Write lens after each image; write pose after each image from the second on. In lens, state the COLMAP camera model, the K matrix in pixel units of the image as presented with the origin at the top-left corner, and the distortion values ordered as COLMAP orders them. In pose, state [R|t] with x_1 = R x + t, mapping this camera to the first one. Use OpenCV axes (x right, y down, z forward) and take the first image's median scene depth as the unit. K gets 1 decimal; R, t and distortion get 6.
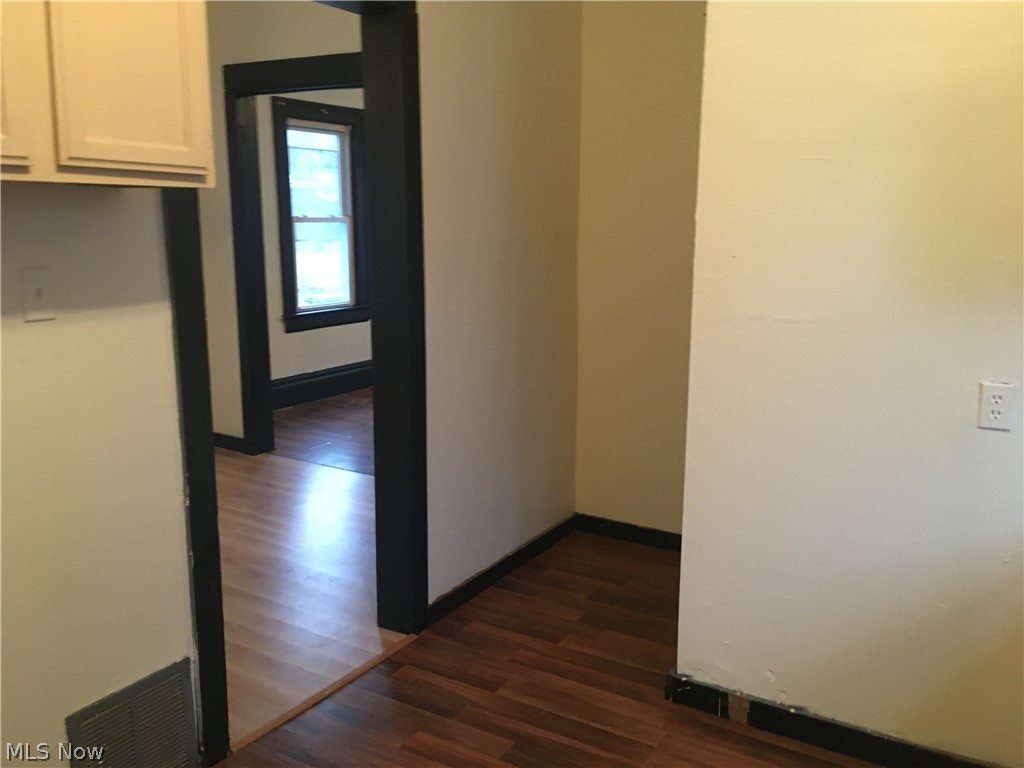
lens RADIAL K [[865.3, 0, 504.7], [0, 865.3, 373.6], [0, 0, 1]] dist [0.078189, -0.120718]
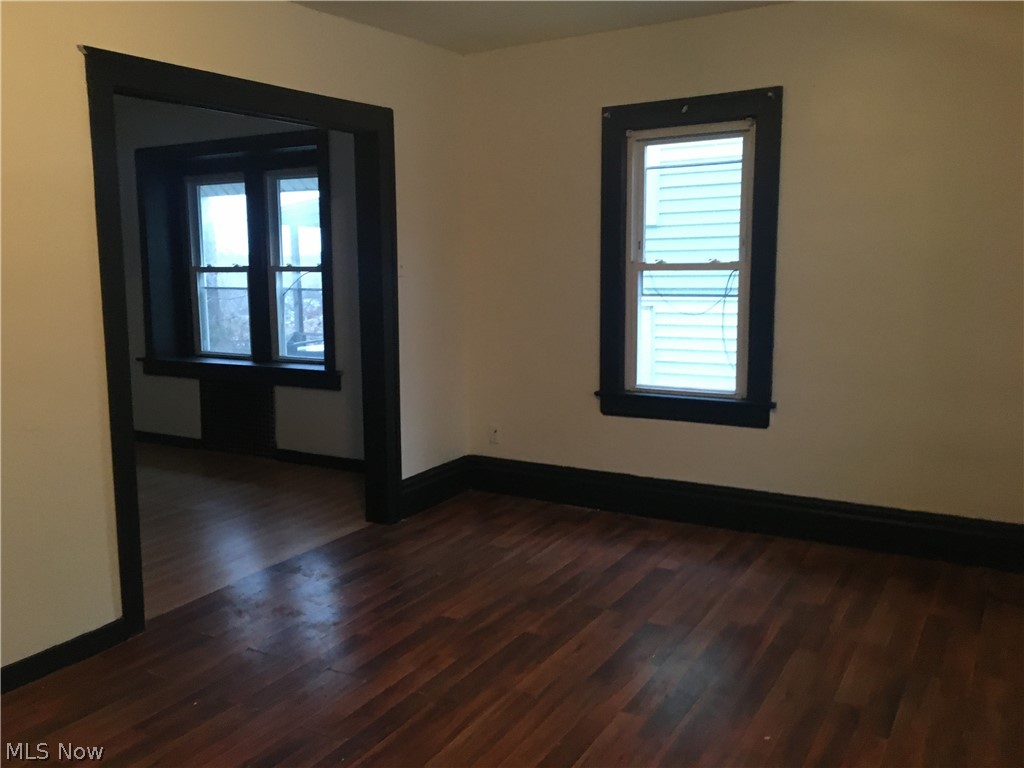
lens RADIAL K [[865.3, 0, 504.7], [0, 865.3, 373.6], [0, 0, 1]] dist [0.078189, -0.120718]
pose [[-0.016207, 0.130591, -0.991304, 0.493451], [-0.169129, 0.976790, 0.131444, -0.163110], [0.985461, 0.169788, 0.006256, 0.884357]]
